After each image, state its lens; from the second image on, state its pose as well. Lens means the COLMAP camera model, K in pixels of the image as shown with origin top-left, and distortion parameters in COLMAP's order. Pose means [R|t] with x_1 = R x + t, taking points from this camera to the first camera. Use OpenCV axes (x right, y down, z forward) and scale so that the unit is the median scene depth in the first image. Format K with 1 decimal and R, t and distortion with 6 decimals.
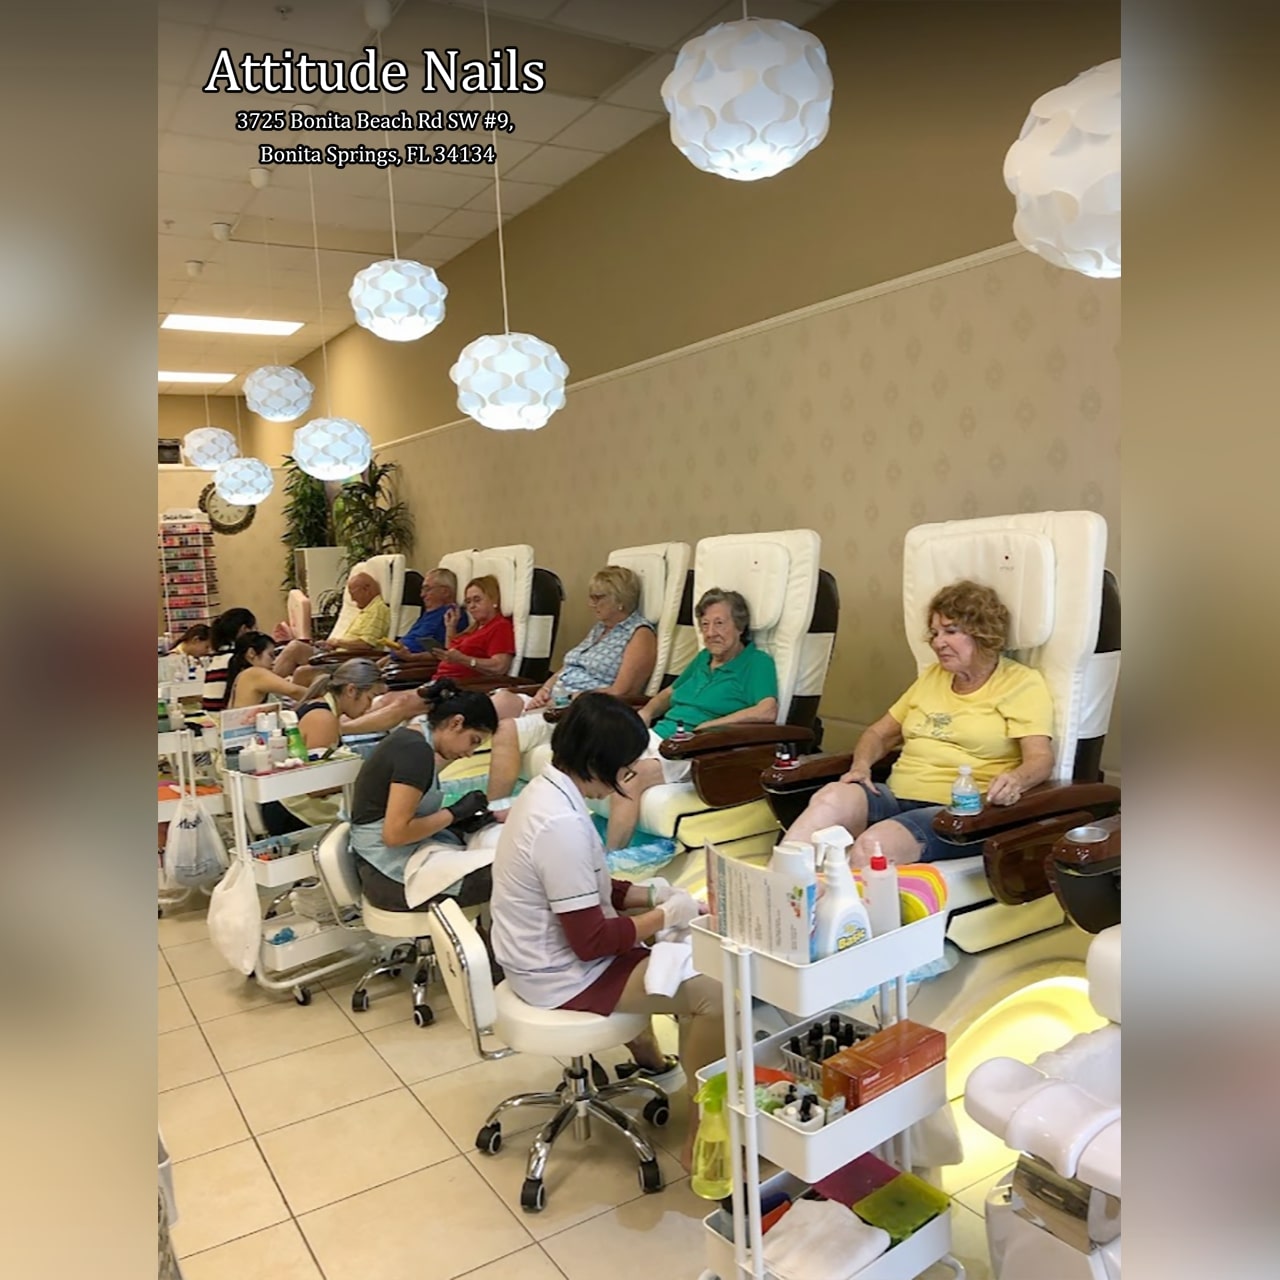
lens RADIAL K [[1074.2, 0, 640.0], [0, 1074.2, 640.0], [0, 0, 1]] dist [0.123596, -0.002925]
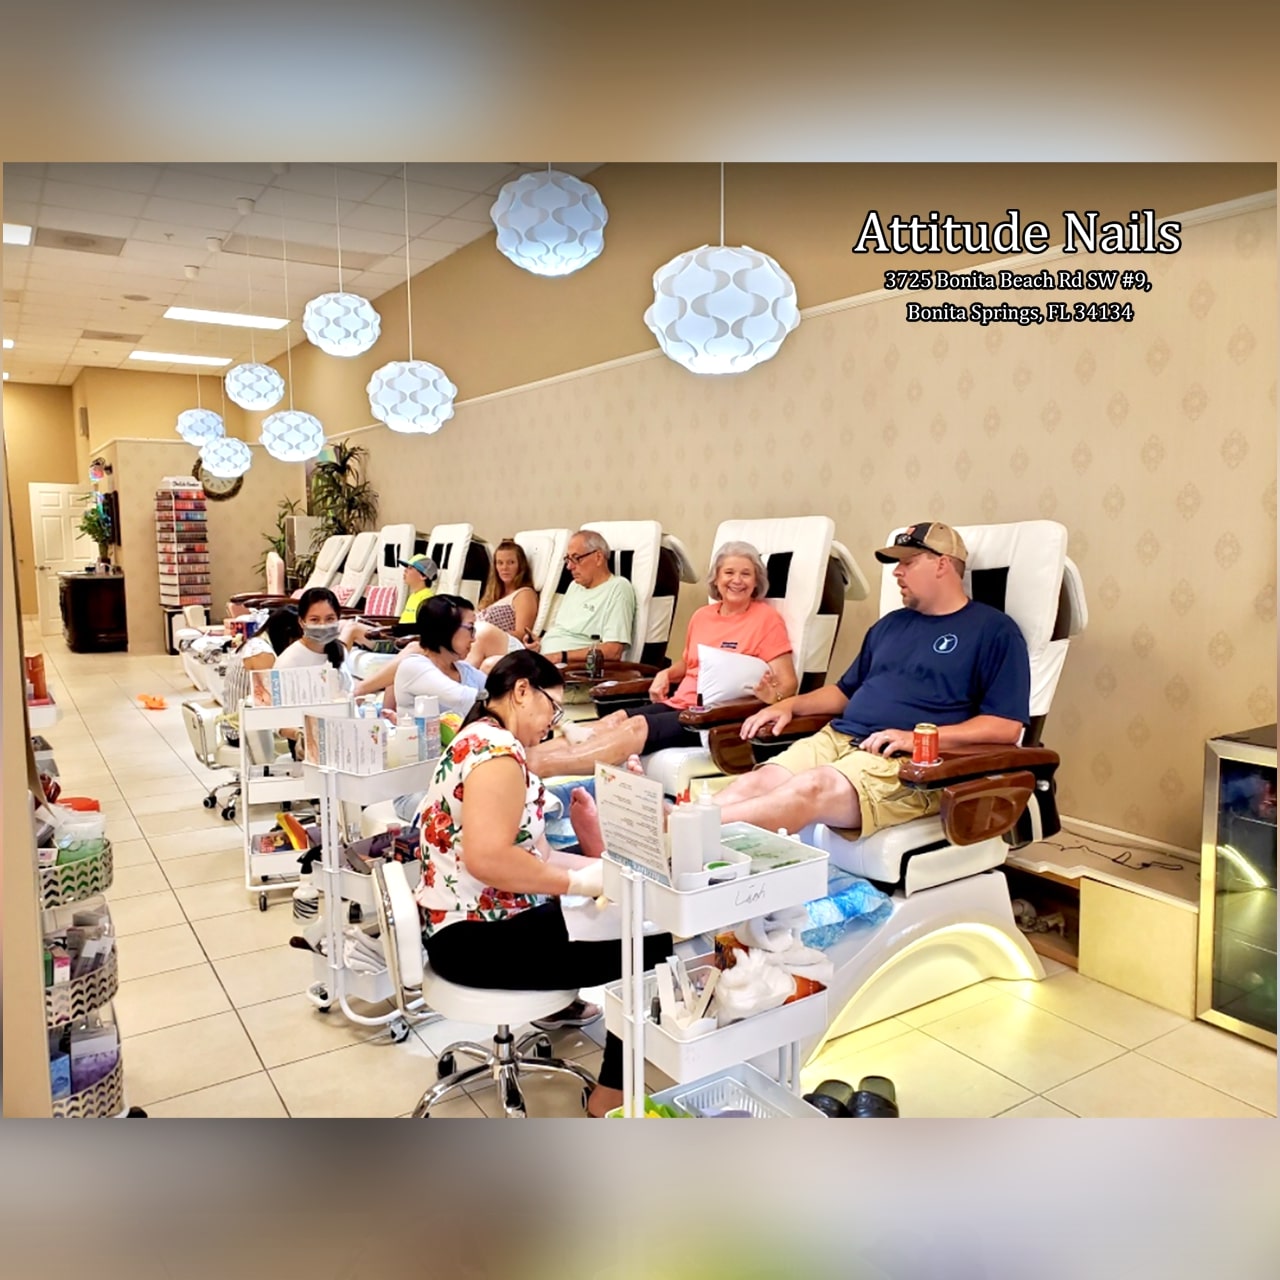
lens RADIAL K [[997.6, 0, 640.0], [0, 997.6, 640.0], [0, 0, 1]] dist [0.090922, 0.000917]
pose [[0.998604, 0.045927, 0.026102, 0.070573], [-0.046473, 0.998705, 0.020719, 0.009186], [-0.025116, -0.021903, 0.999445, -0.119204]]
